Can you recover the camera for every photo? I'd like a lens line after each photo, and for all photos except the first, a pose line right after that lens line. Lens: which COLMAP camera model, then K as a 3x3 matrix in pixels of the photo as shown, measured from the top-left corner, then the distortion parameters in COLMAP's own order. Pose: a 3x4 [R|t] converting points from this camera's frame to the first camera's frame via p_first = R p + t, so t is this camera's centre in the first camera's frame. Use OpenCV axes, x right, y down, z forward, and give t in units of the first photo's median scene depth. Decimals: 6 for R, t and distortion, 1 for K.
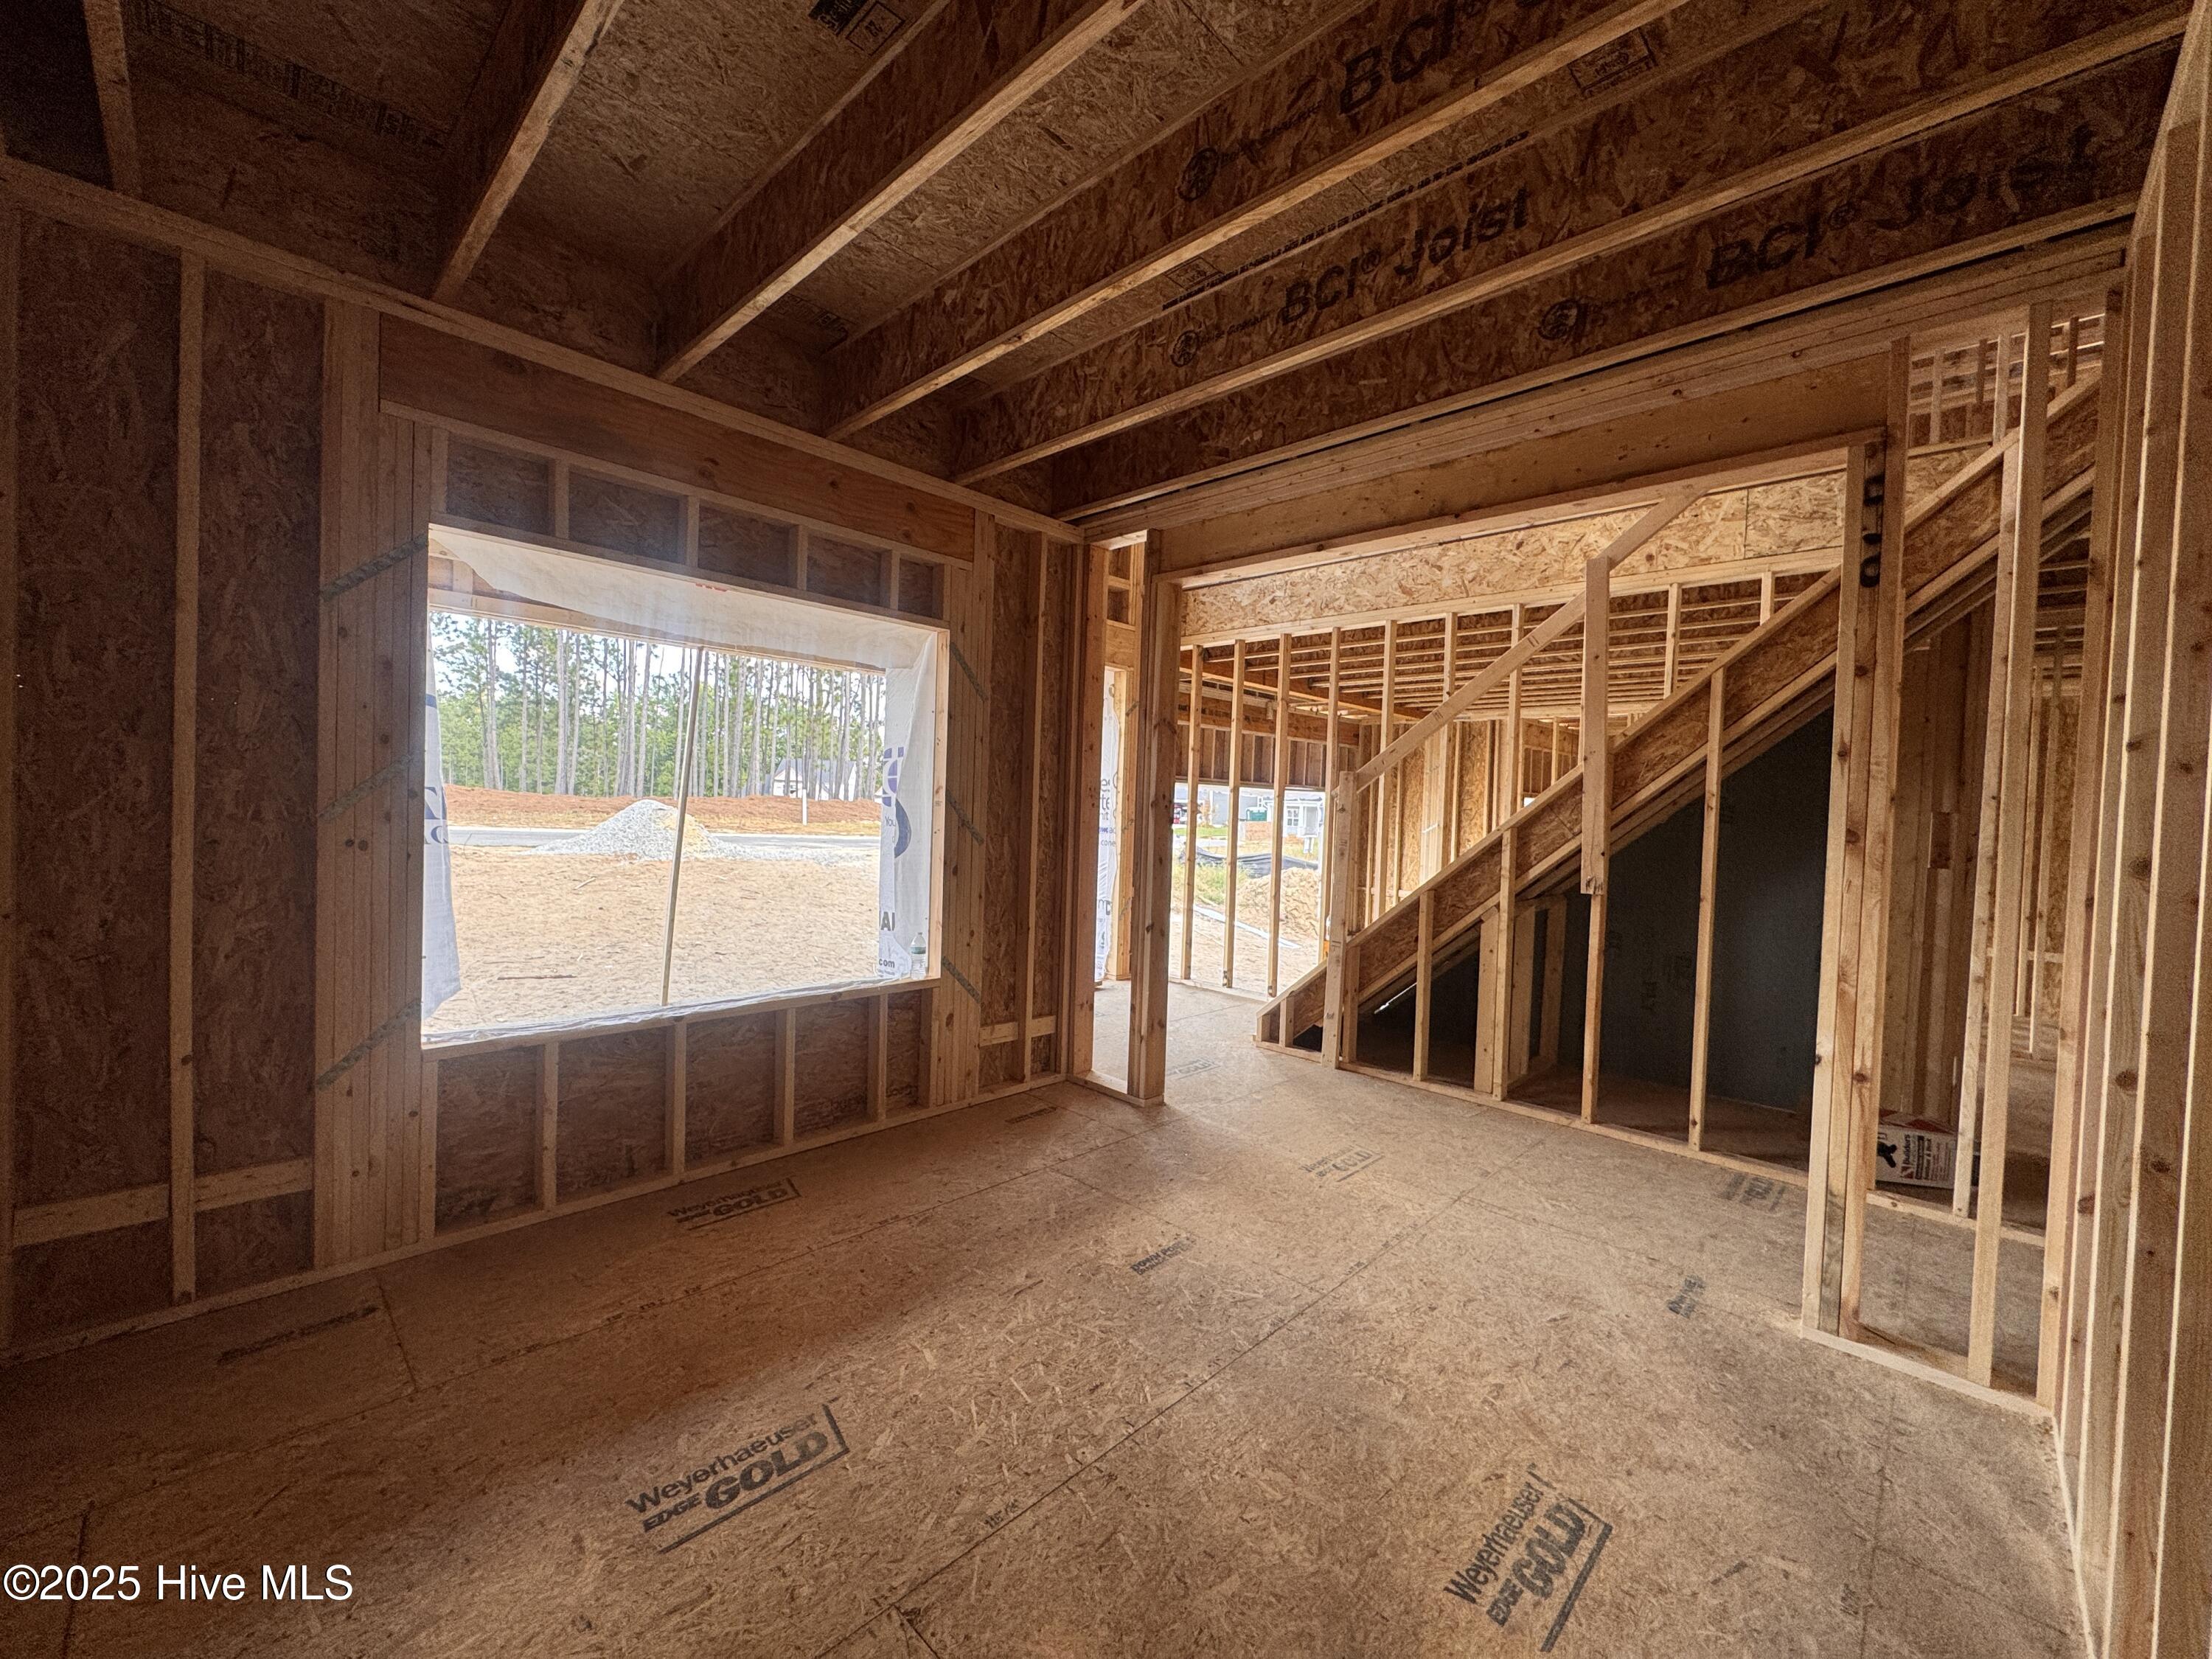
lens RADIAL K [[880.5, 0, 1115.1], [0, 880.5, 826.2], [0, 0, 1]] dist [-0.002891, 0.000493]
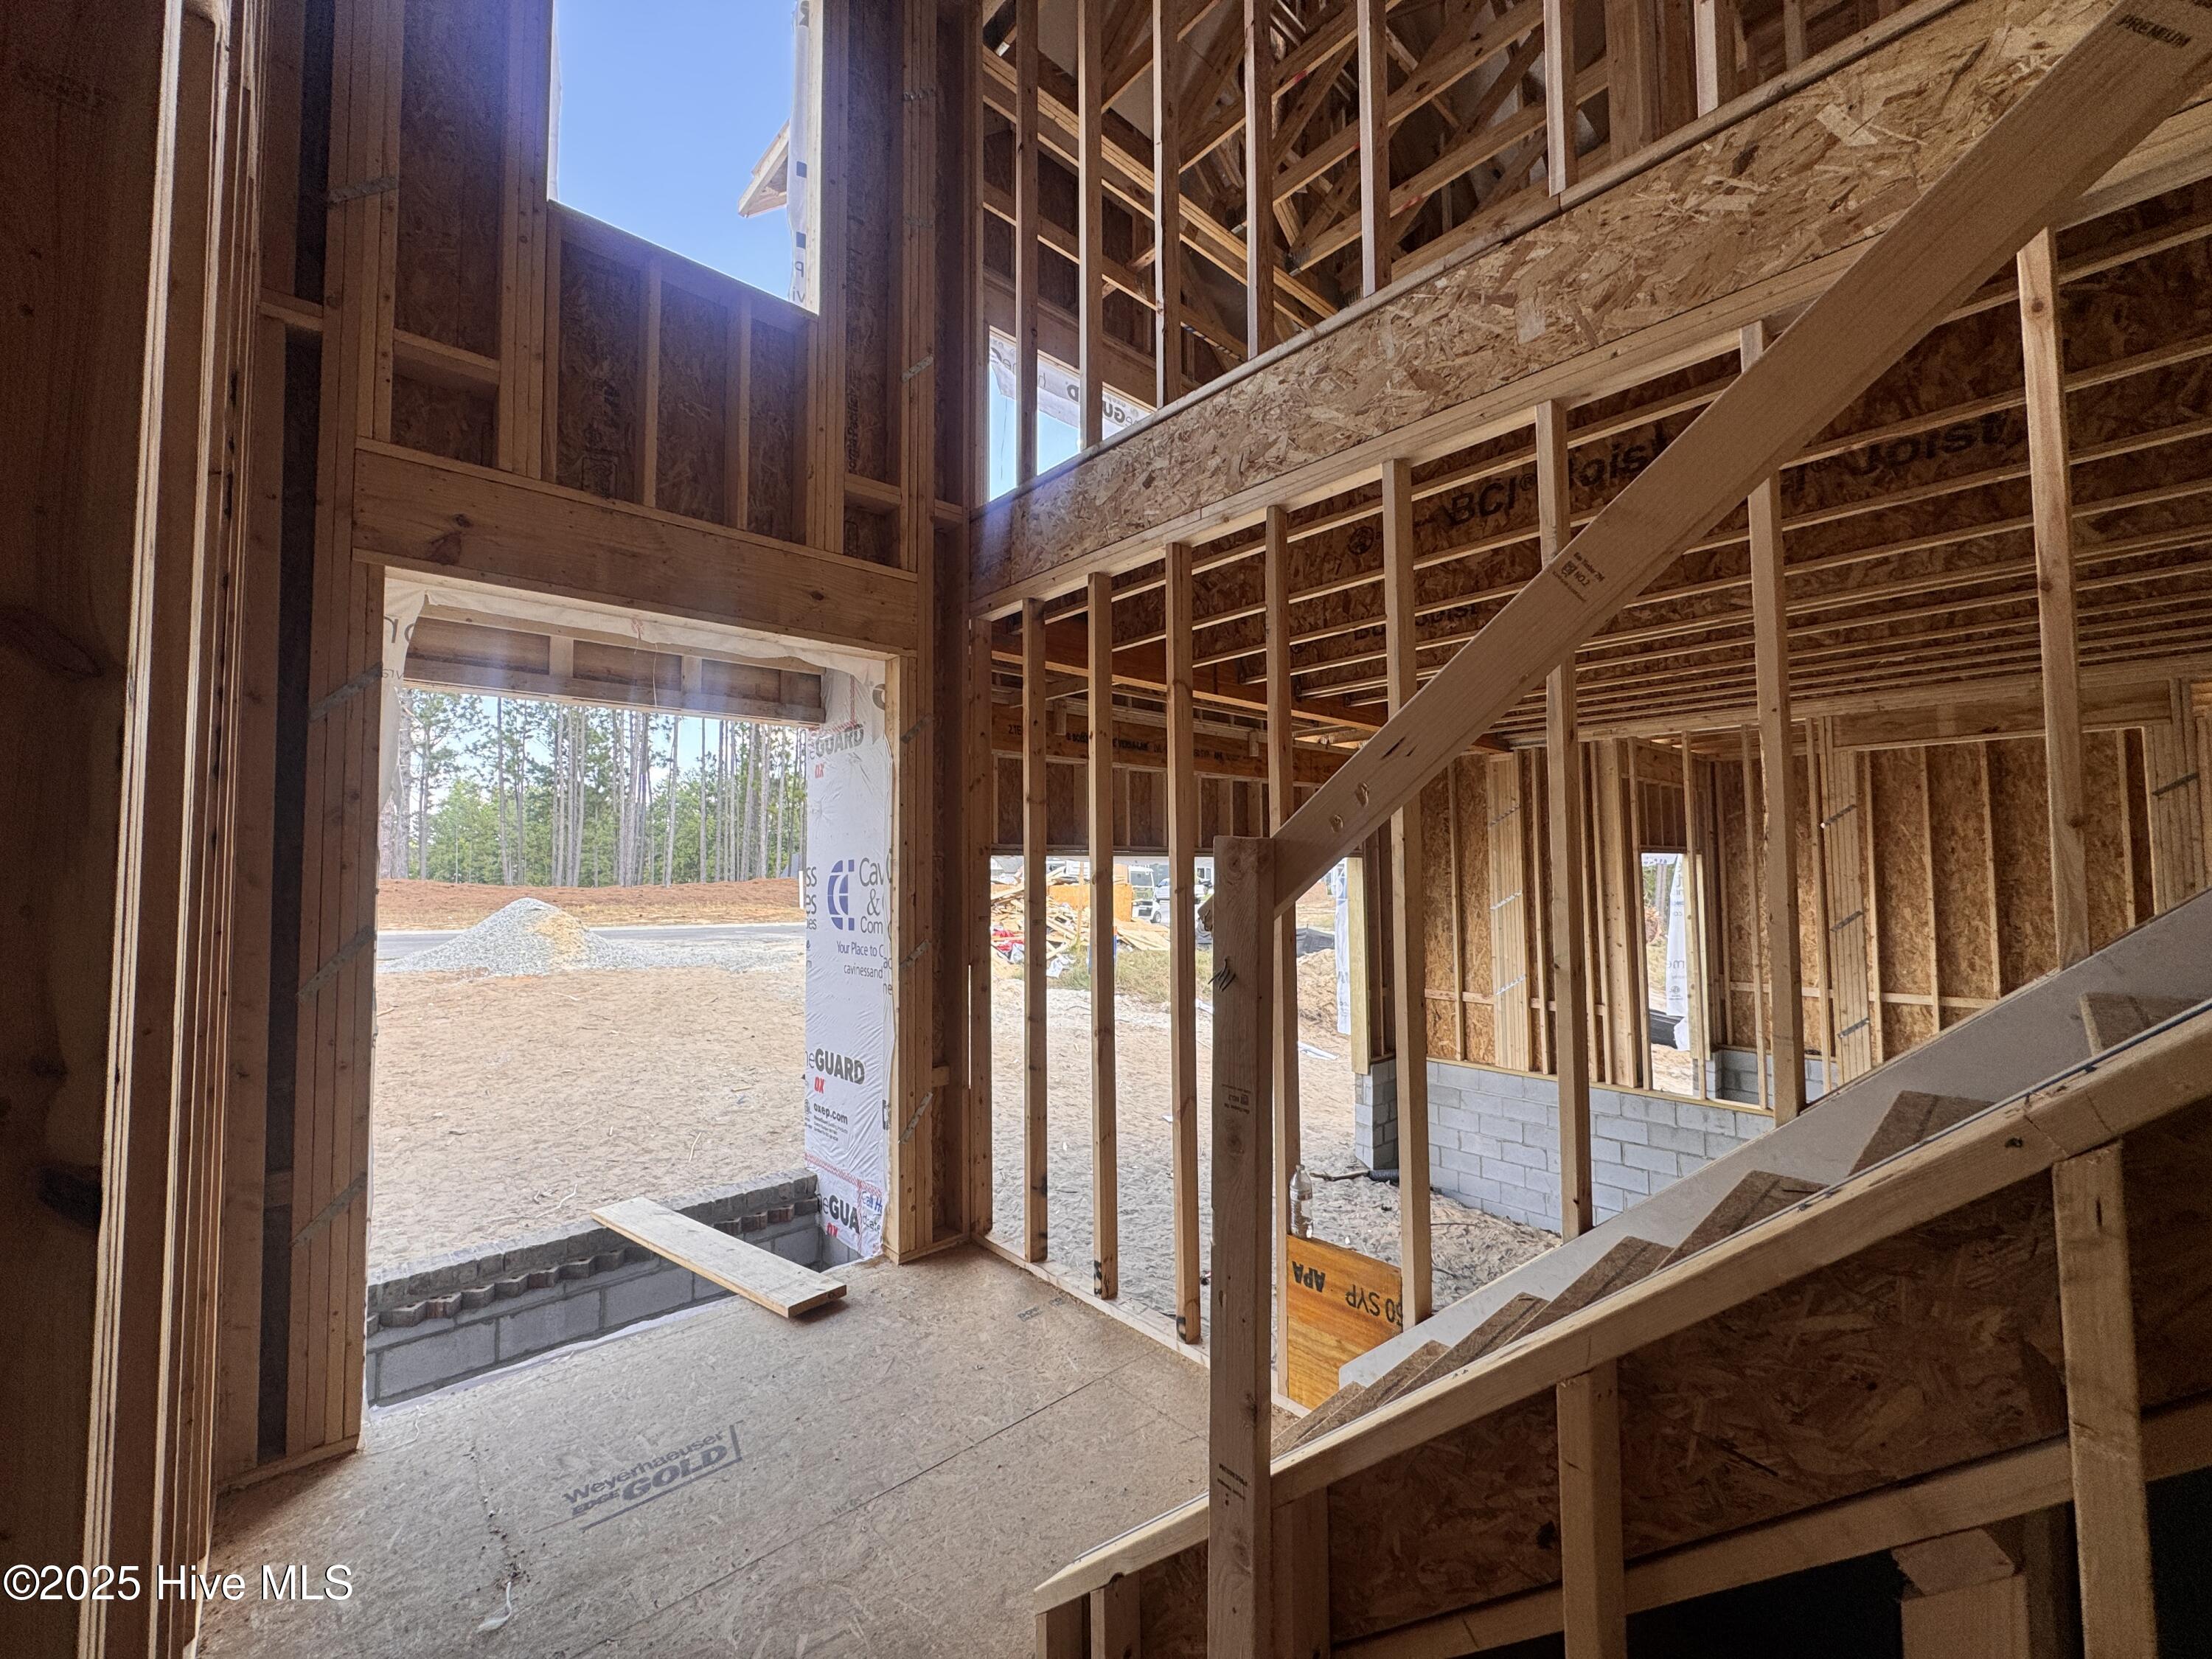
lens RADIAL K [[880.5, 0, 1114.8], [0, 880.5, 827.7], [0, 0, 1]] dist [-0.002891, 0.000493]
pose [[0.997302, -0.045520, -0.057582, 0.151497], [0.041291, 0.996505, -0.072613, -0.029422], [0.060686, 0.070040, 0.995697, 0.452763]]
